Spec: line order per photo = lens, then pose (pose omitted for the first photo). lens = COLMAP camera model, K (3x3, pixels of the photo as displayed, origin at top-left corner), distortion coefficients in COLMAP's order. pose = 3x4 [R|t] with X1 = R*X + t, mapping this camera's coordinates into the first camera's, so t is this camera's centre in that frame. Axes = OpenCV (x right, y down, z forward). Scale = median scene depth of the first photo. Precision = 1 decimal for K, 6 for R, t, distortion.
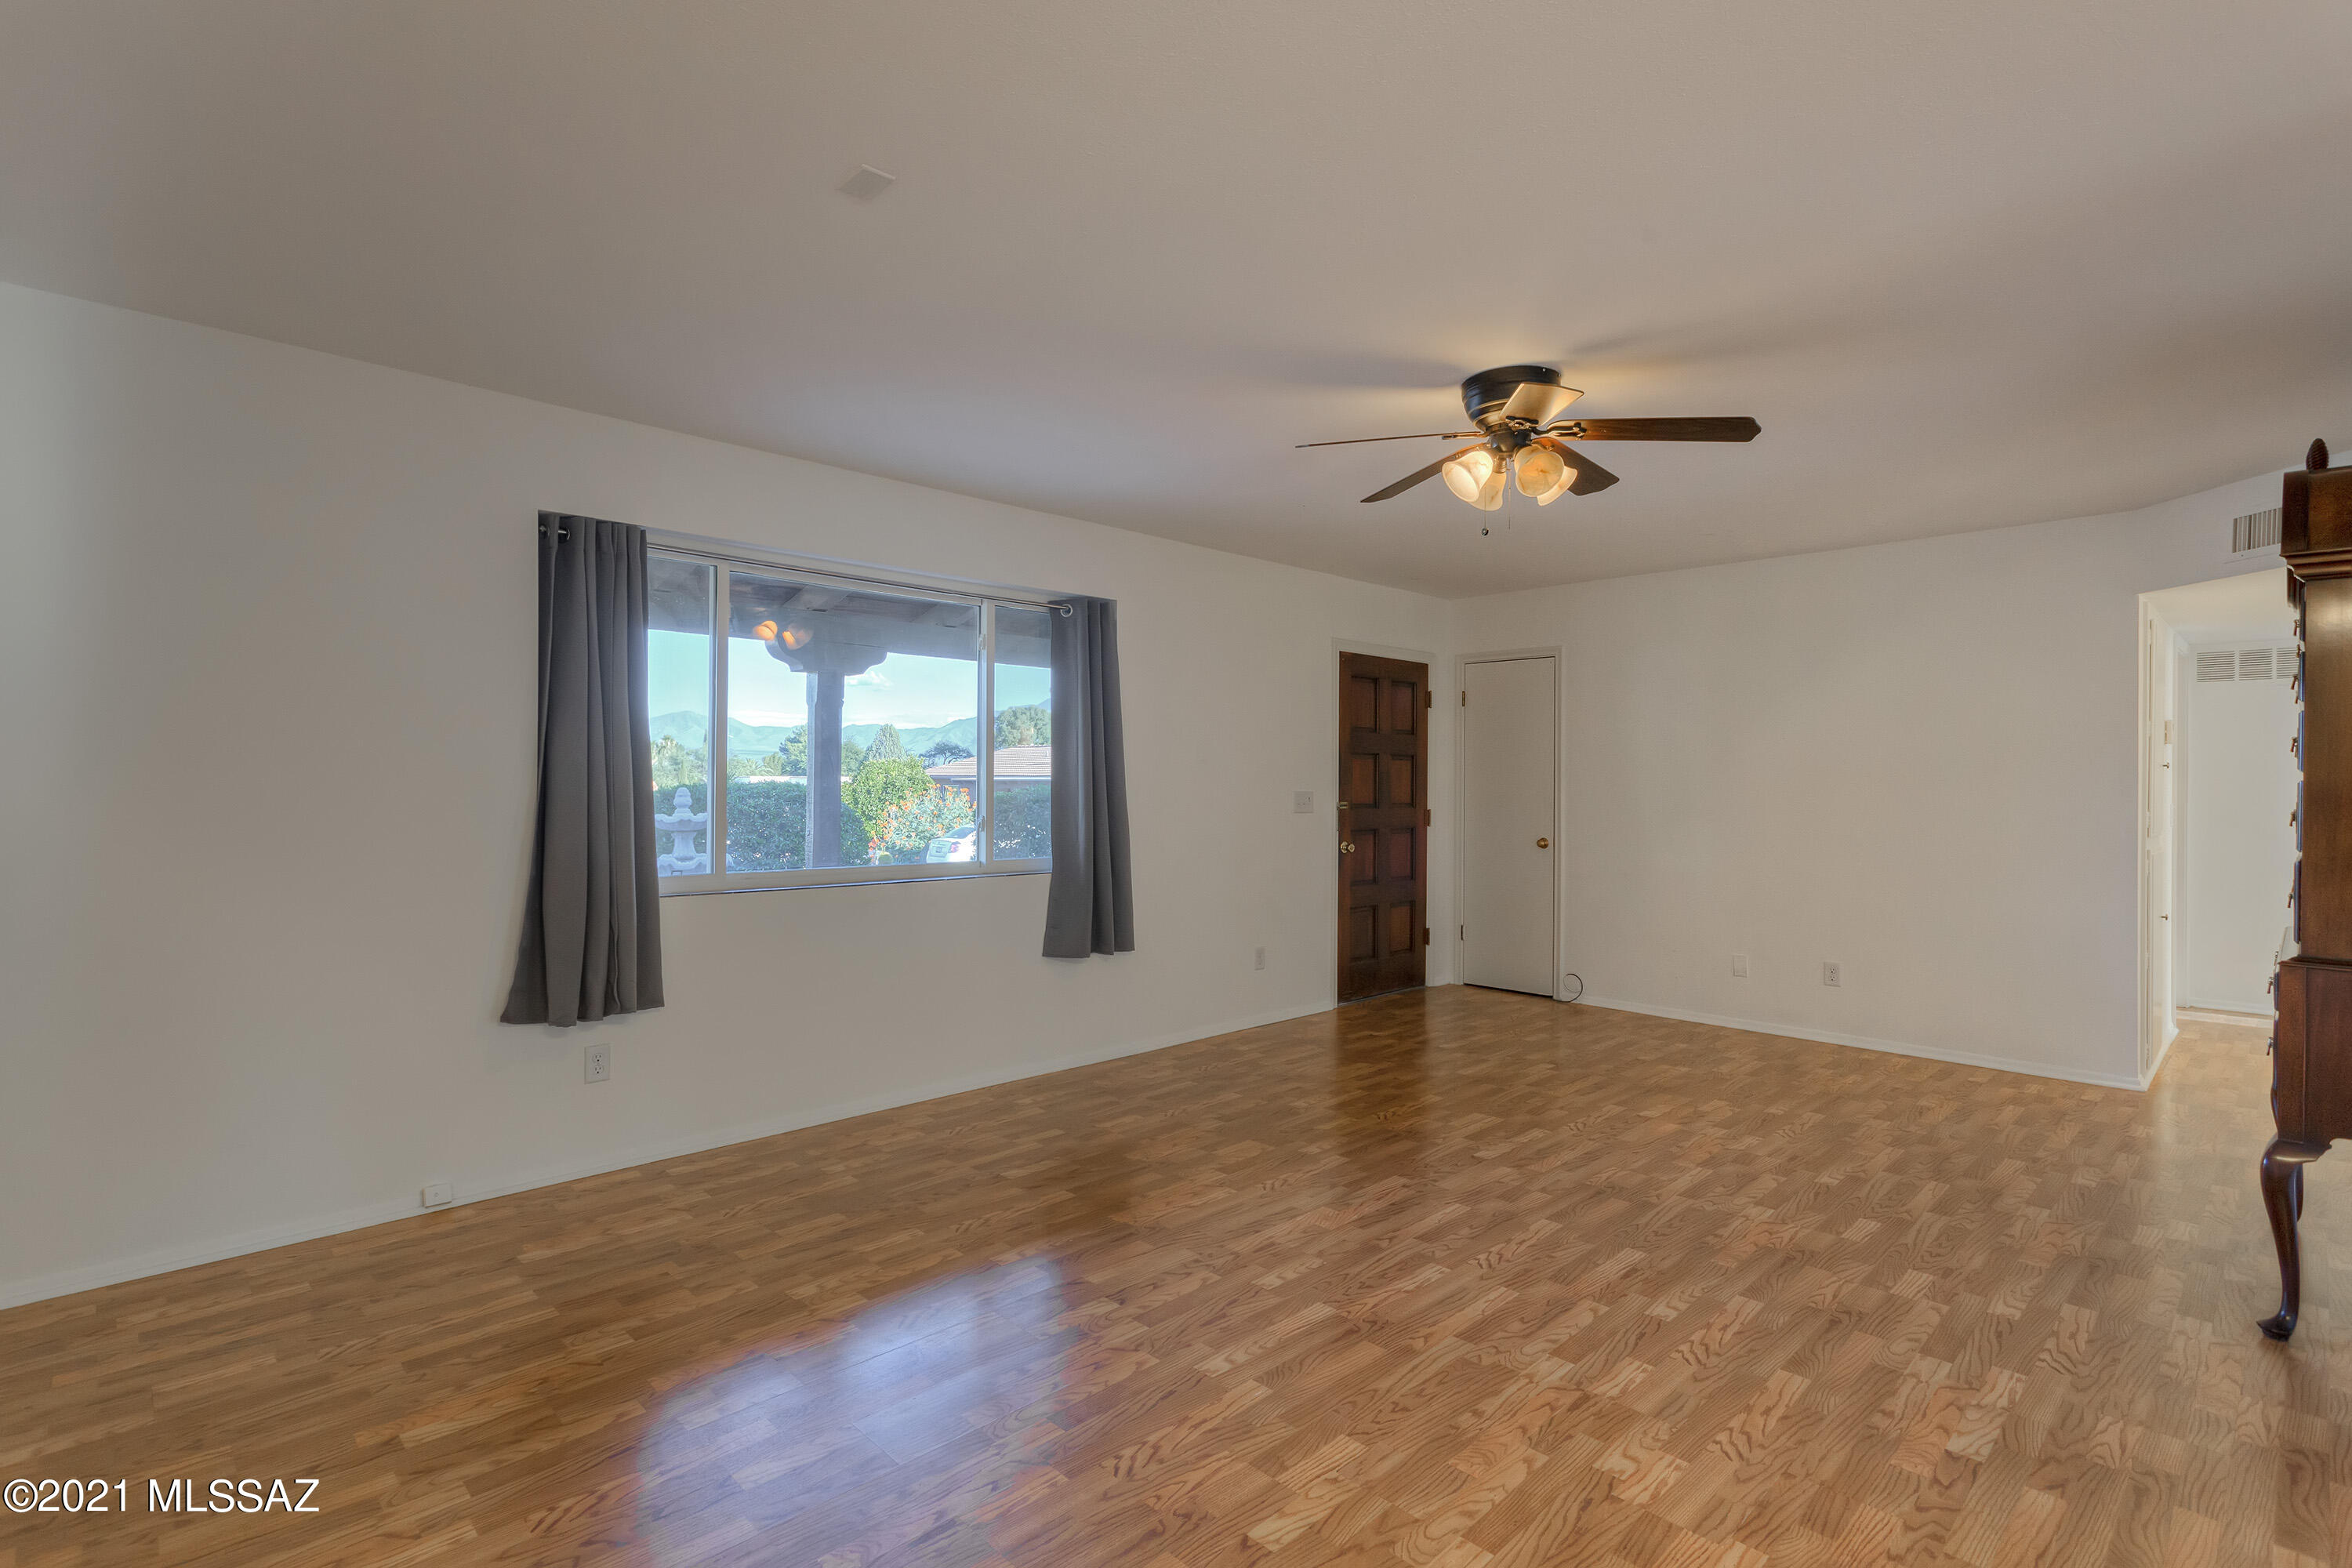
lens RADIAL K [[1124.7, 0, 1177.6], [0, 1124.7, 780.6], [0, 0, 1]] dist [0.003835, 0.001778]
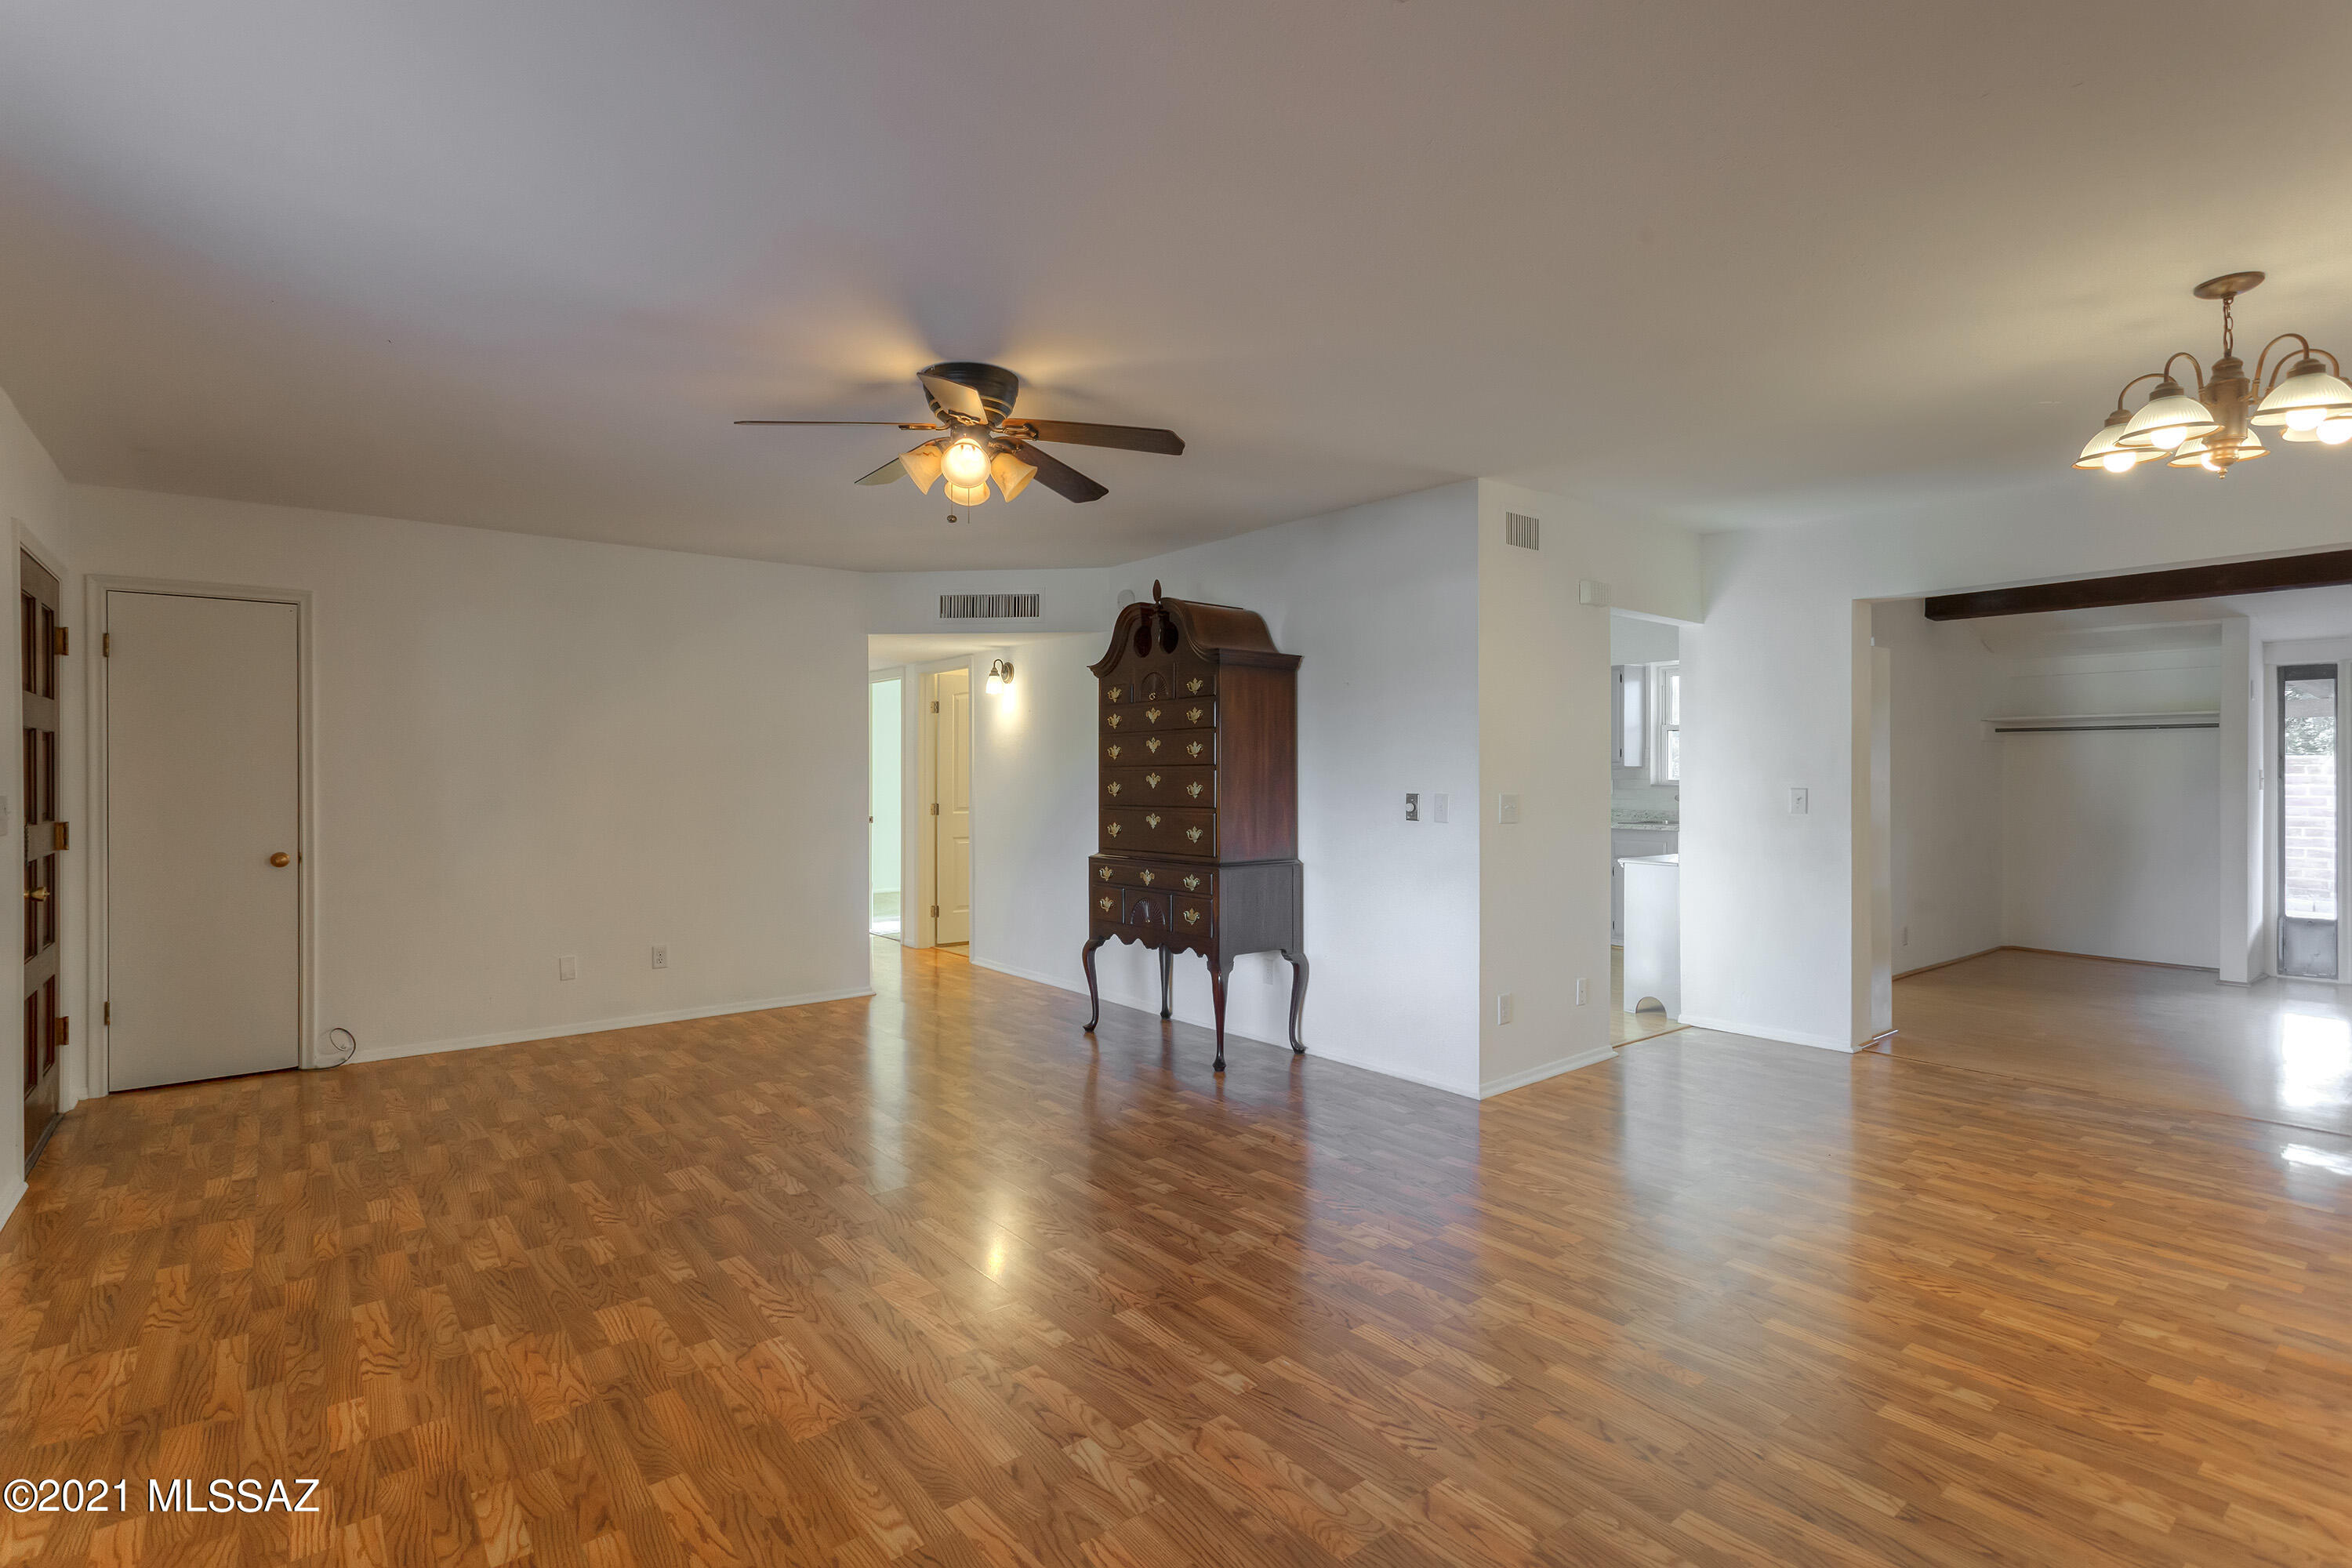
lens RADIAL K [[1124.7, 0, 1178.9], [0, 1124.7, 776.3], [0, 0, 1]] dist [0.003835, 0.001778]
pose [[0.088840, -0.007164, 0.996020, -0.656710], [0.004216, 0.999968, 0.006816, -0.001108], [-0.996037, 0.003594, 0.088868, 0.686898]]
